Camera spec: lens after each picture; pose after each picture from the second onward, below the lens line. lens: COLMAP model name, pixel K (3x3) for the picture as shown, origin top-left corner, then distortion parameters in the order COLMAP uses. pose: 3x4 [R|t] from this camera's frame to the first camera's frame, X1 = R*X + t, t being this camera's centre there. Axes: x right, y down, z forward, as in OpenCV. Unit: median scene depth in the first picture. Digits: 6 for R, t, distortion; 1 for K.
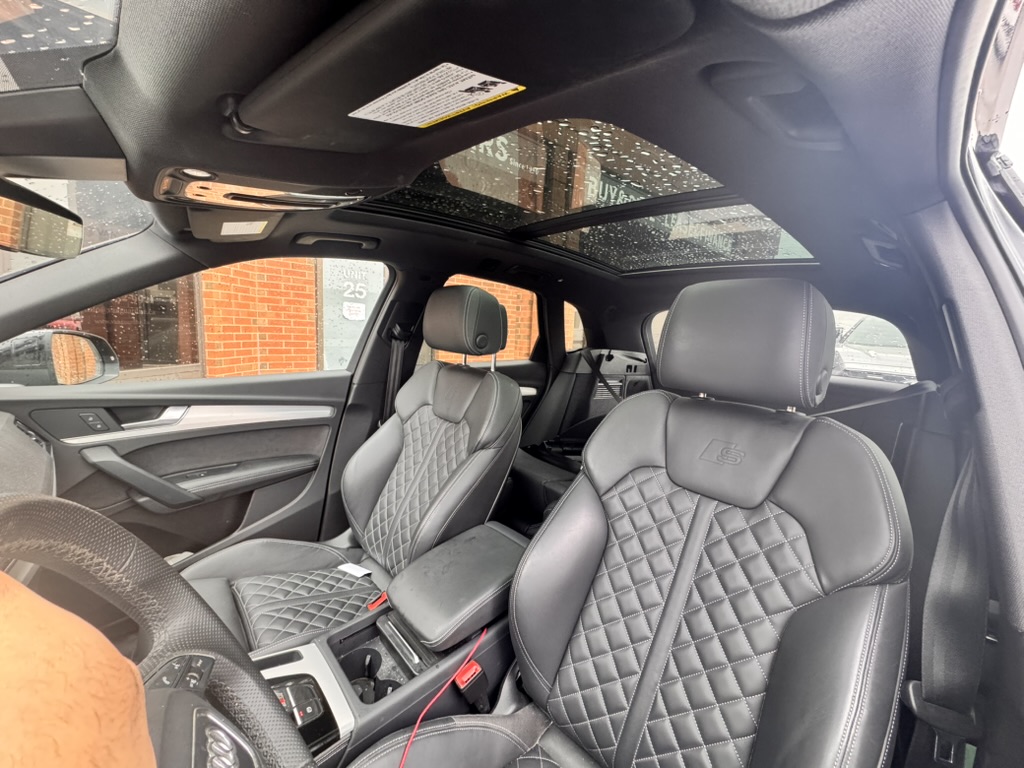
lens RADIAL K [[412.0, 0, 514.7], [0, 412.0, 381.8], [0, 0, 1]] dist [-0.029000, -0.000264]
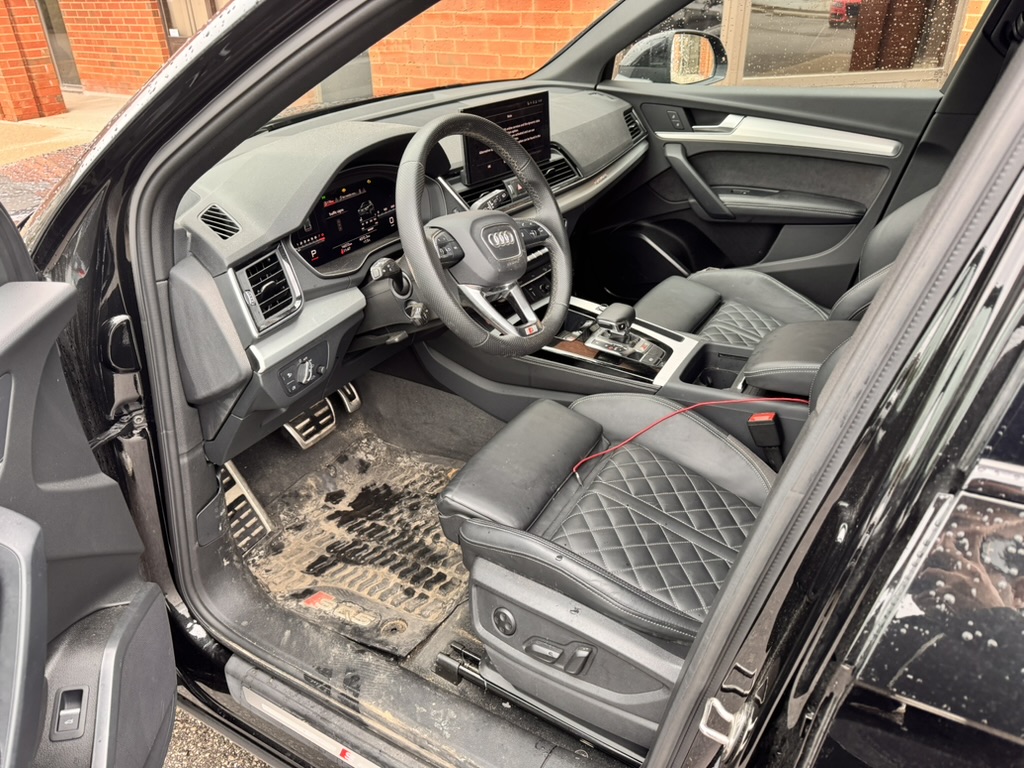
lens RADIAL K [[674.0, 0, 510.6], [0, 674.0, 381.2], [0, 0, 1]] dist [0.000625, -0.019209]
pose [[0.282413, 0.435633, -0.854673, 0.696534], [-0.086262, 0.898864, 0.429654, -0.013405], [0.955407, -0.047614, 0.291430, -0.042475]]
